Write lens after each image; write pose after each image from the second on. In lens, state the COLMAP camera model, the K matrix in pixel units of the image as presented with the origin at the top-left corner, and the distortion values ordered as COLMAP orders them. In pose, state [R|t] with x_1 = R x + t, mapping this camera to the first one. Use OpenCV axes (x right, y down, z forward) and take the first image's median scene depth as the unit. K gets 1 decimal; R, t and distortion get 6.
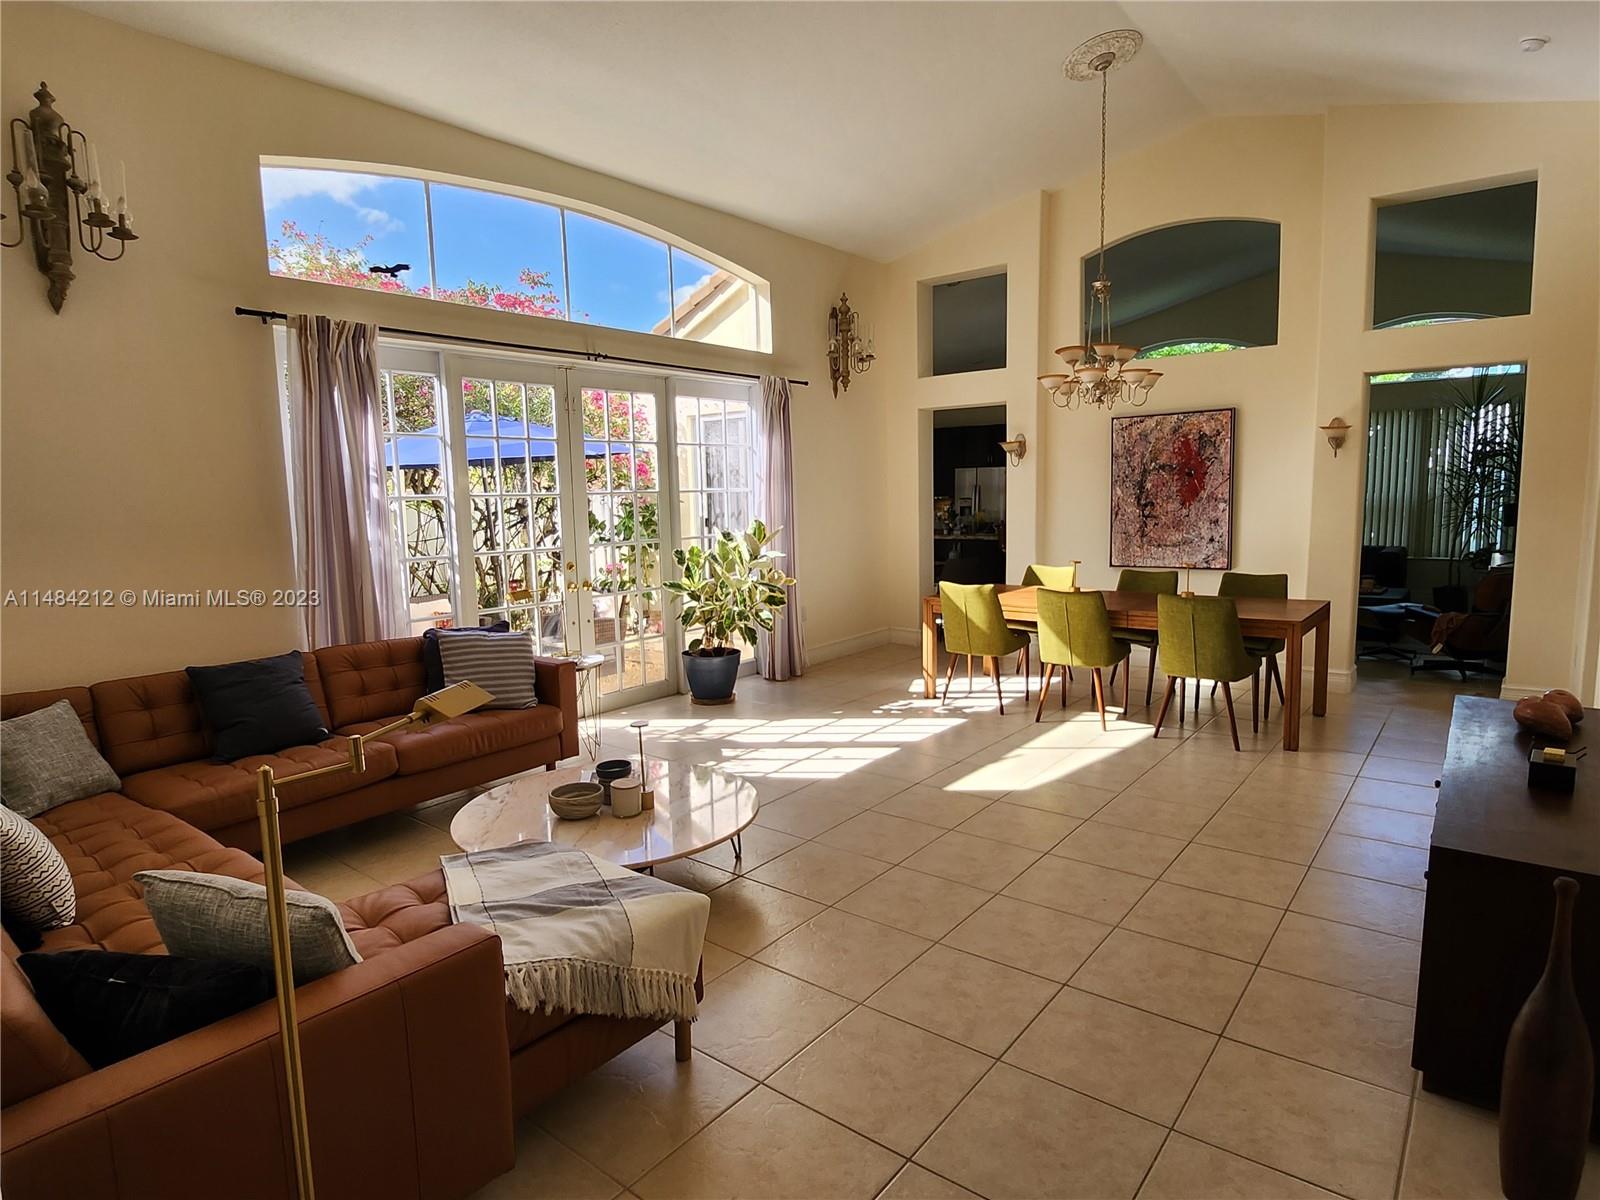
lens RADIAL K [[887.6, 0, 813.8], [0, 887.6, 607.4], [0, 0, 1]] dist [-0.018574, -0.003055]
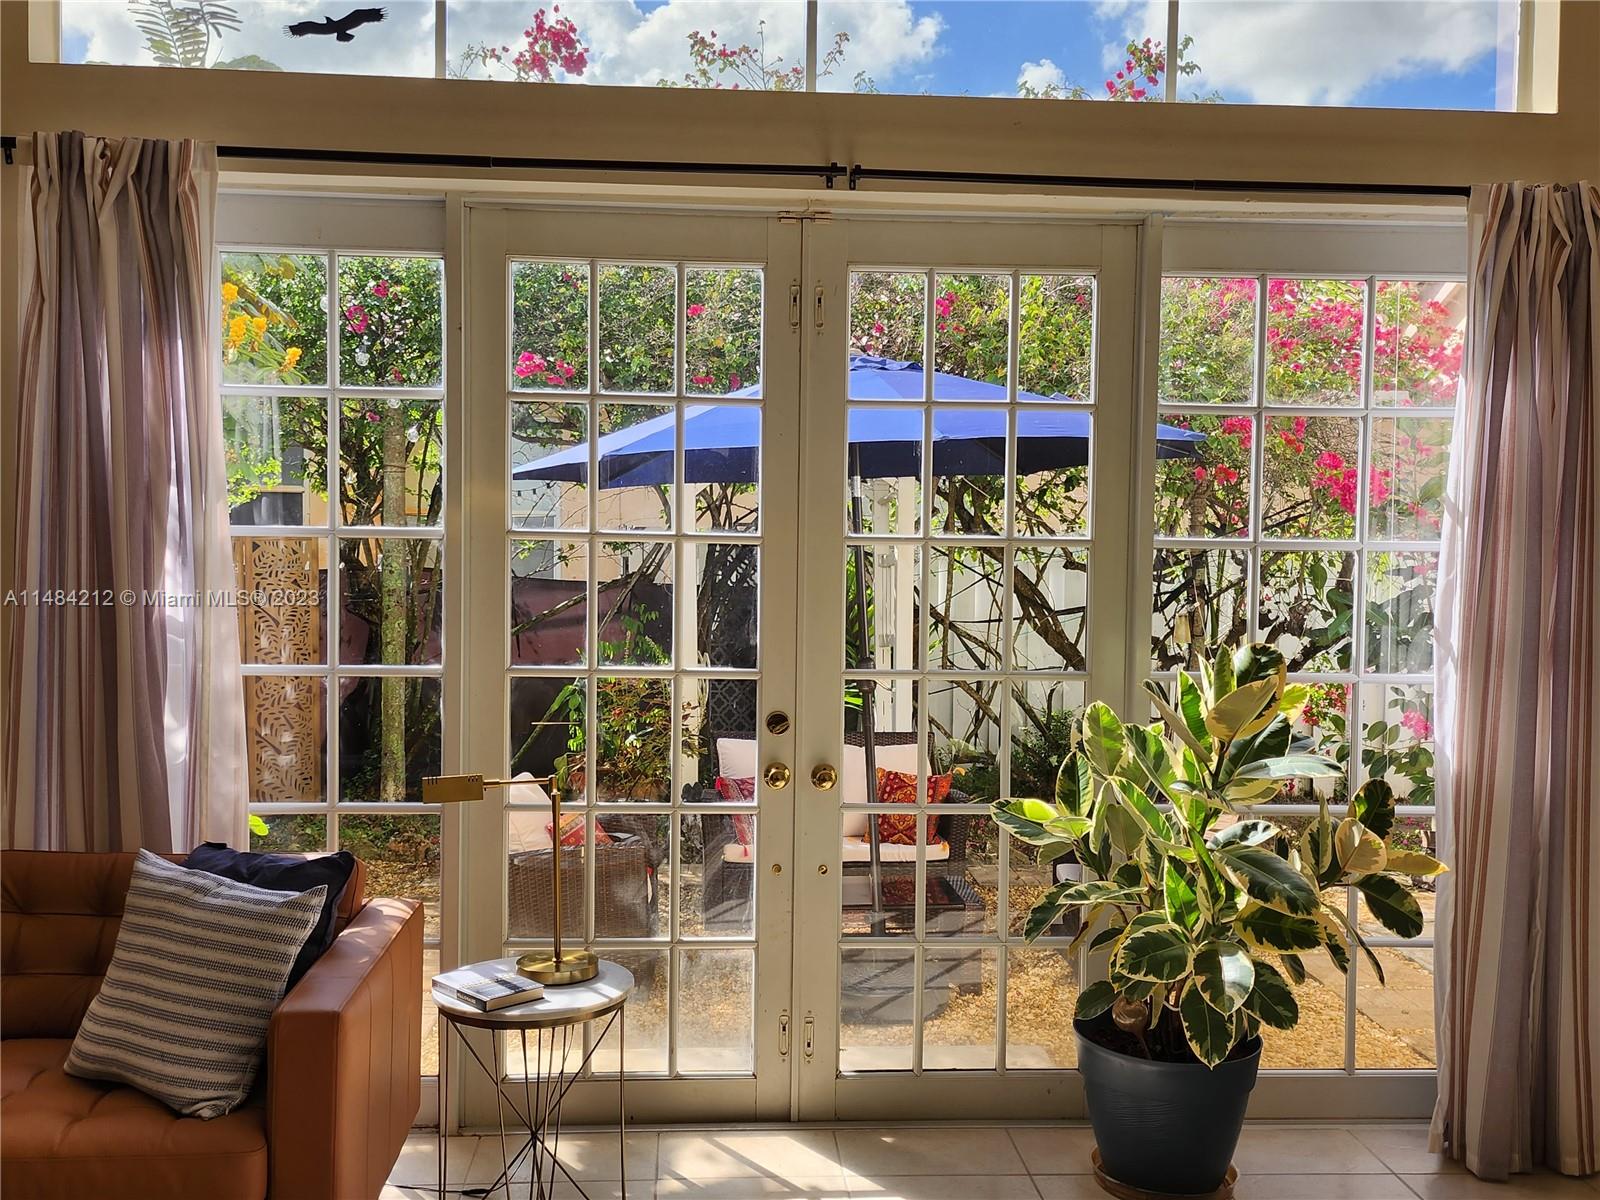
lens RADIAL K [[1497.1, 0, 800.0], [0, 1497.1, 600.0], [0, 0, 1]] dist [0.056606, -0.018325]
pose [[0.670369, 0.063549, -0.739301, 0.207335], [-0.125955, 0.991613, -0.028974, -0.078138], [0.731259, 0.112542, 0.672751, 0.533694]]
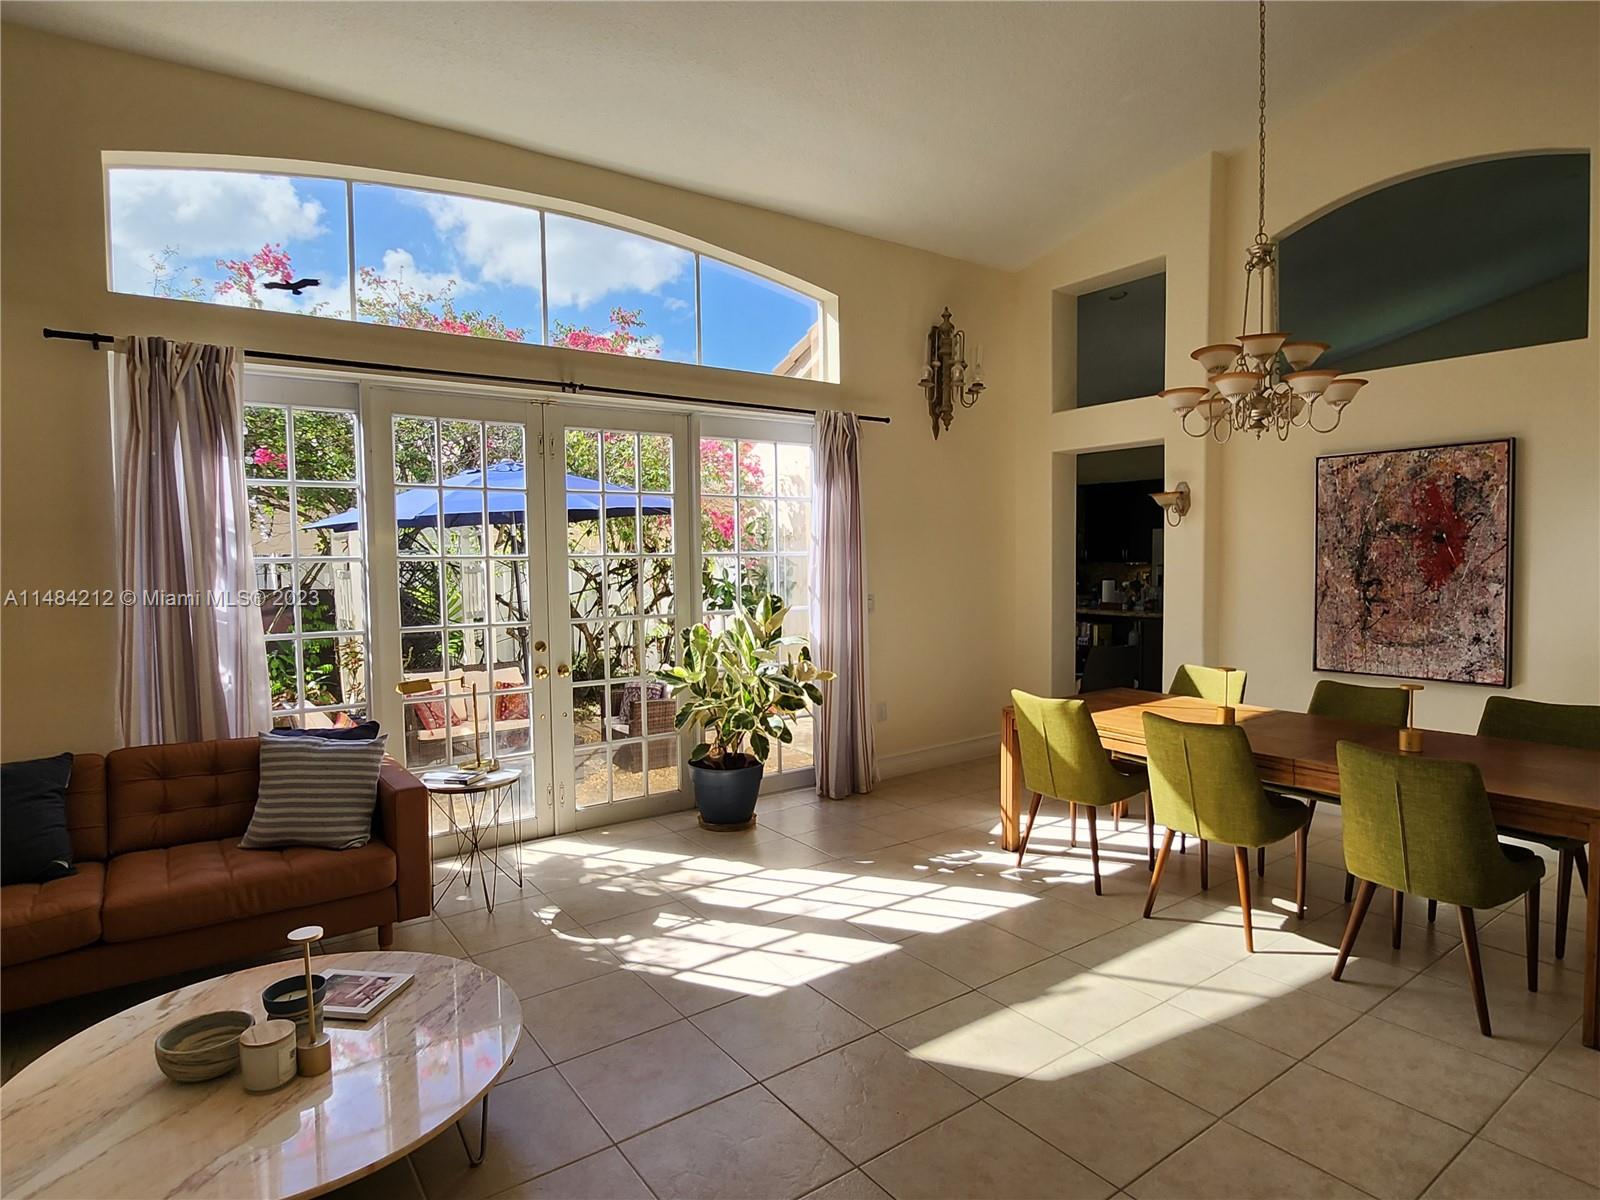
lens RADIAL K [[887.6, 0, 813.8], [0, 887.6, 607.4], [0, 0, 1]] dist [-0.018574, -0.003055]
pose [[0.962550, 0.029237, -0.269522, 0.173126], [-0.046890, 0.997139, -0.059294, -0.043530], [0.267018, 0.069711, 0.961167, 0.278440]]
